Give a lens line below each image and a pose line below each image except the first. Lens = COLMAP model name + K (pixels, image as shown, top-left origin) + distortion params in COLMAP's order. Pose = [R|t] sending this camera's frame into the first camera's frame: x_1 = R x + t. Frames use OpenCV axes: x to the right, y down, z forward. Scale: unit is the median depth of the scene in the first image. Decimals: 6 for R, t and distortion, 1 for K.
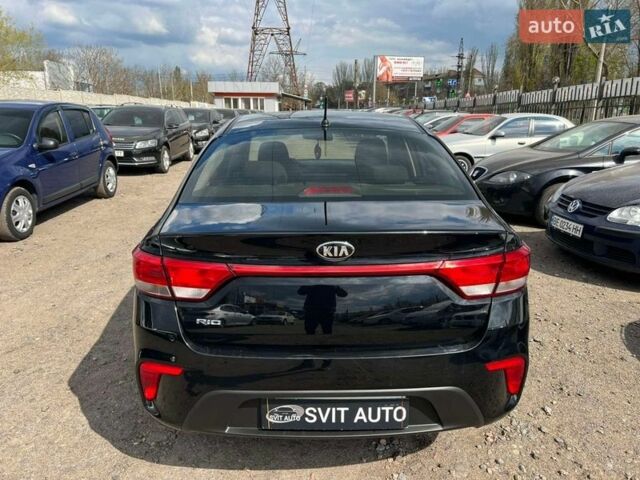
lens RADIAL K [[484.5, 0, 320.0], [0, 484.5, 240.0], [0, 0, 1]] dist [0.052141, -0.058614]
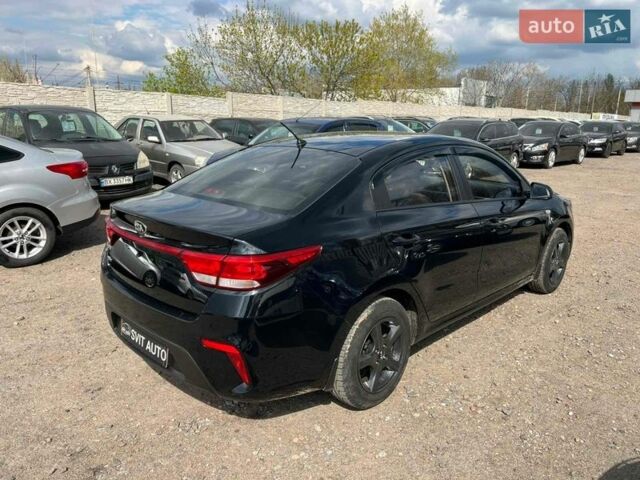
lens RADIAL K [[484.5, 0, 320.0], [0, 484.5, 240.0], [0, 0, 1]] dist [0.052141, -0.058614]
pose [[0.695525, 0.179025, -0.695841, 0.231261], [-0.194137, 0.979265, 0.057894, -0.020735], [0.691777, 0.094822, 0.715859, 0.050408]]
